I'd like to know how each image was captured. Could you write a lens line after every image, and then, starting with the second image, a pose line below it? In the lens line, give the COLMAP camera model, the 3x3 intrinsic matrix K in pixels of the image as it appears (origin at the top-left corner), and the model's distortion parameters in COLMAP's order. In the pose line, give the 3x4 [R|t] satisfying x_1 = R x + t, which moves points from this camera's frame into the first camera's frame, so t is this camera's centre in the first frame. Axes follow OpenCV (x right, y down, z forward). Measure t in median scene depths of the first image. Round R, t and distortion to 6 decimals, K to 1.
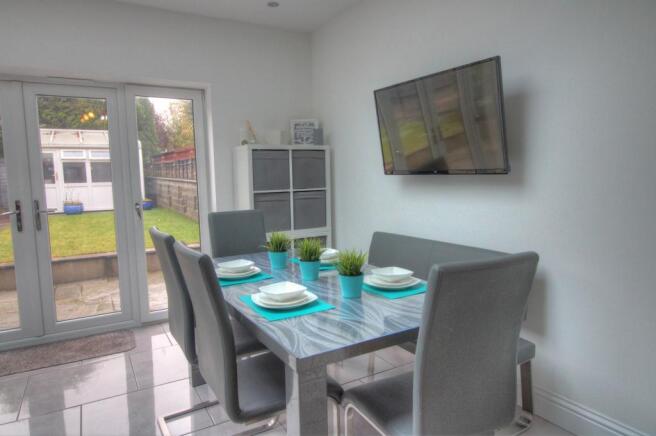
lens RADIAL K [[419.6, 0, 328.0], [0, 419.6, 218.0], [0, 0, 1]] dist [0.006742, -0.001418]
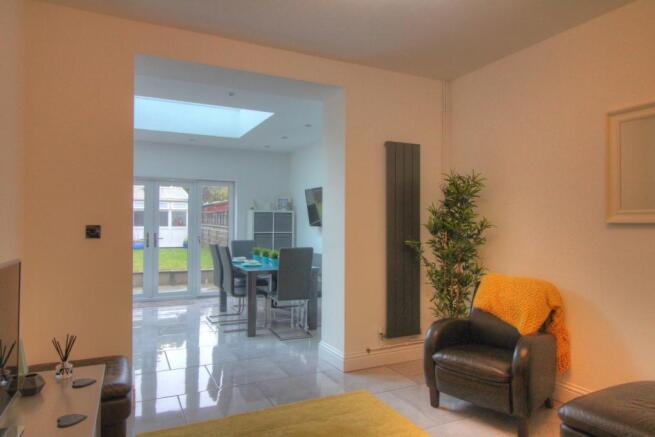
lens RADIAL K [[419.0, 0, 327.5], [0, 419.0, 218.5], [0, 0, 1]] dist [0.006742, -0.001418]
pose [[0.996583, 0.027957, -0.077721, 0.325363], [-0.036945, 0.992476, -0.116729, 0.091970], [0.073872, 0.119202, 0.990118, -0.980355]]
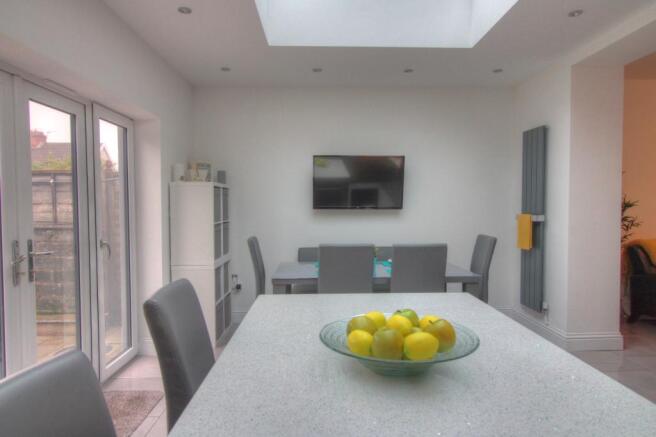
lens RADIAL K [[419.6, 0, 328.0], [0, 419.6, 218.5], [0, 0, 1]] dist [0.006742, -0.001418]
pose [[0.484565, -0.009382, 0.874705, -0.963433], [0.086221, 0.995586, -0.037086, -0.005210], [-0.870496, 0.093388, 0.483235, 0.171728]]
